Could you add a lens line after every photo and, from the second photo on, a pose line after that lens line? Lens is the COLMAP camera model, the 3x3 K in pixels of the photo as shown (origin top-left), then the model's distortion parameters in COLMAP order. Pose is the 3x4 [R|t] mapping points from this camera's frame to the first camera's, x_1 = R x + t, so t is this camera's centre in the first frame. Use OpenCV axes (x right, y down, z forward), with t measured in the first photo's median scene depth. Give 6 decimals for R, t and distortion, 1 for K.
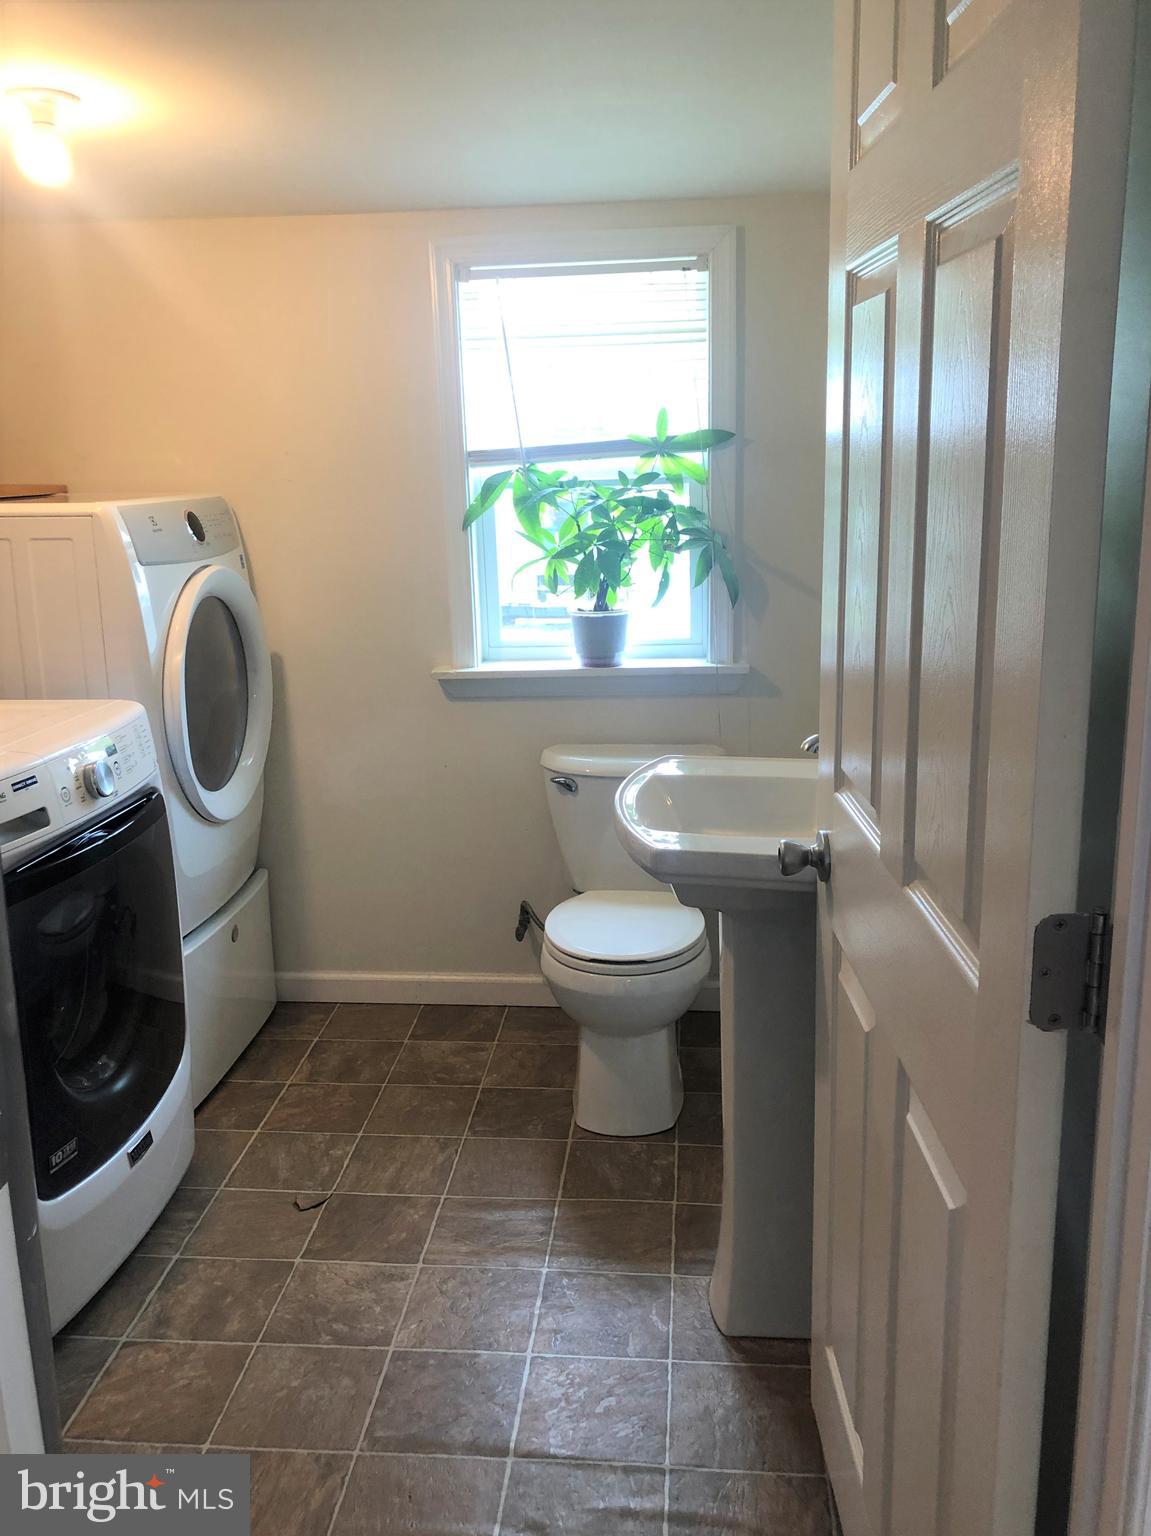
lens RADIAL K [[1254.0, 0, 579.0], [0, 1254.0, 769.6], [0, 0, 1]] dist [0.060200, -0.000383]
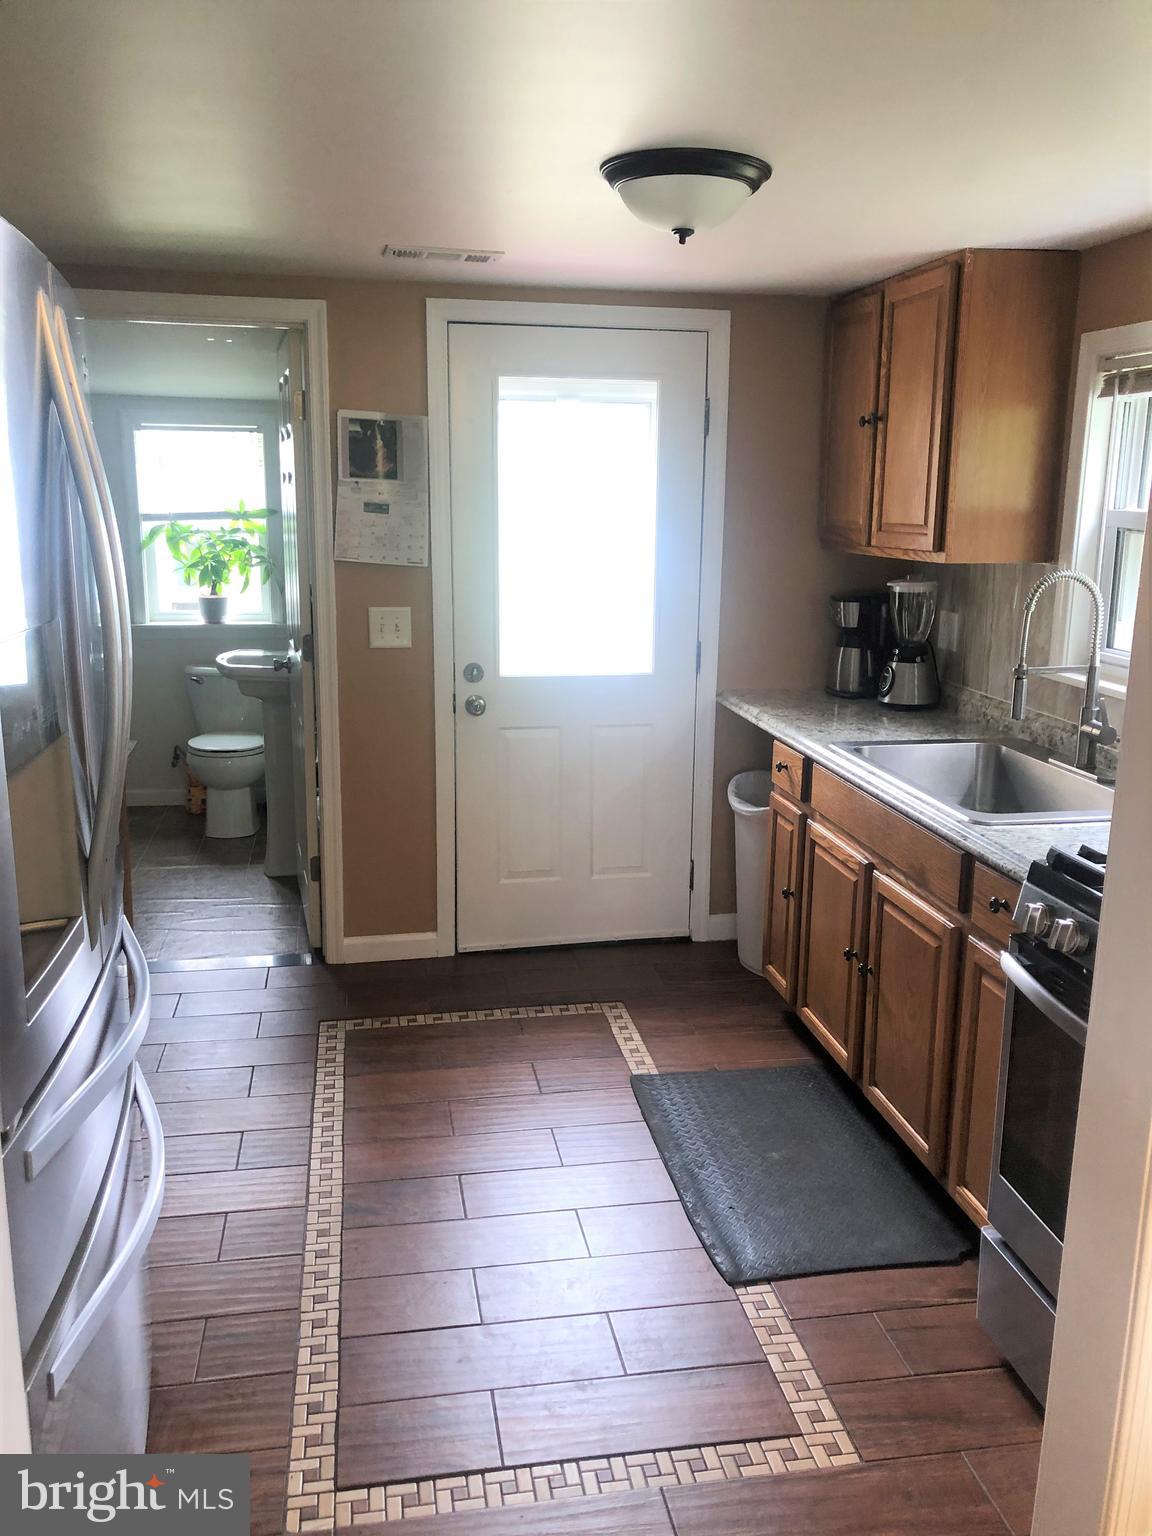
lens RADIAL K [[1254.0, 0, 578.6], [0, 1254.0, 765.4], [0, 0, 1]] dist [0.060200, -0.000383]
pose [[0.959535, -0.022280, 0.280707, 0.005194], [0.034855, 0.998596, -0.039884, 0.249933], [-0.279425, 0.048054, 0.958964, -1.100539]]
